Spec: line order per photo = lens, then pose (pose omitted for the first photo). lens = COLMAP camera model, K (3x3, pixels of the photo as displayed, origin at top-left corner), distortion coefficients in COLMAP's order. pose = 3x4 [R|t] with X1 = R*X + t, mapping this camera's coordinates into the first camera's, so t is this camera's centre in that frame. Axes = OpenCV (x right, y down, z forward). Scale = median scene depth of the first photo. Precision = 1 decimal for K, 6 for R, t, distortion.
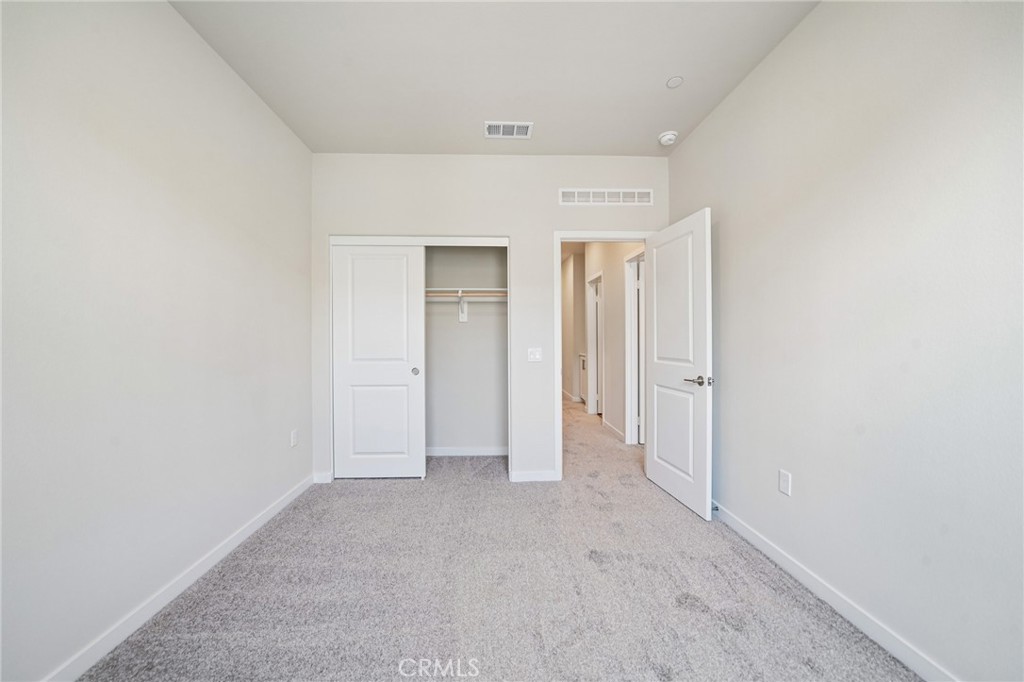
lens RADIAL K [[369.6, 0, 512.0], [0, 369.6, 341.0], [0, 0, 1]] dist [-0.018062, 0.000084]
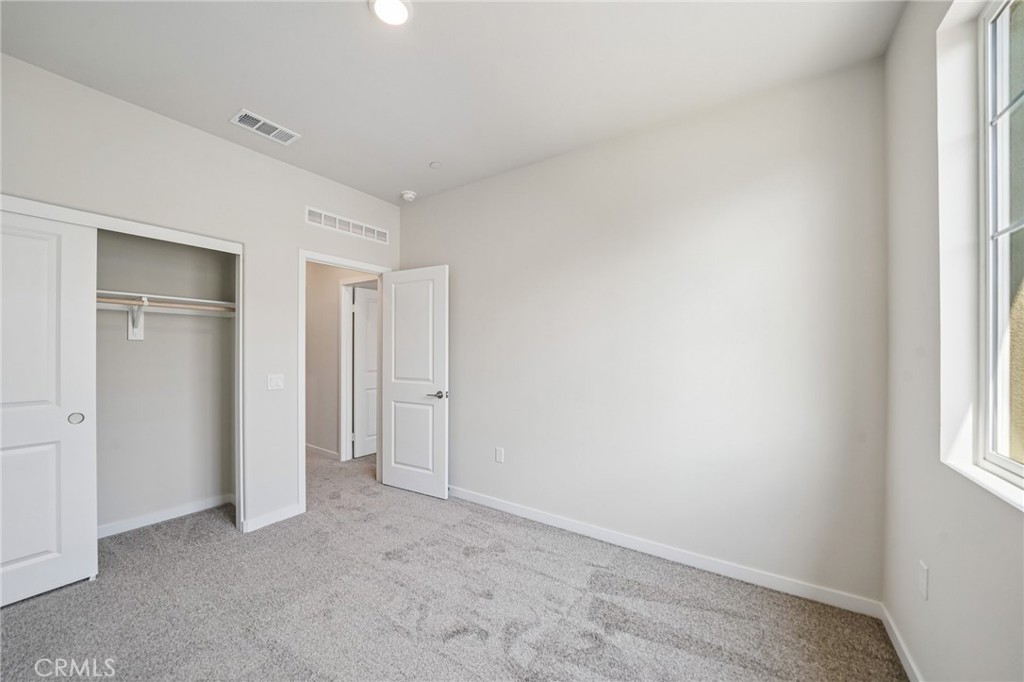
lens RADIAL K [[367.0, 0, 511.1], [0, 367.0, 352.5], [0, 0, 1]] dist [-0.015051, 0.000130]
pose [[0.596074, 0.002405, 0.802926, -0.311754], [-0.001012, 0.999997, -0.002244, -0.032151], [-0.802929, 0.000525, 0.596075, 0.011992]]
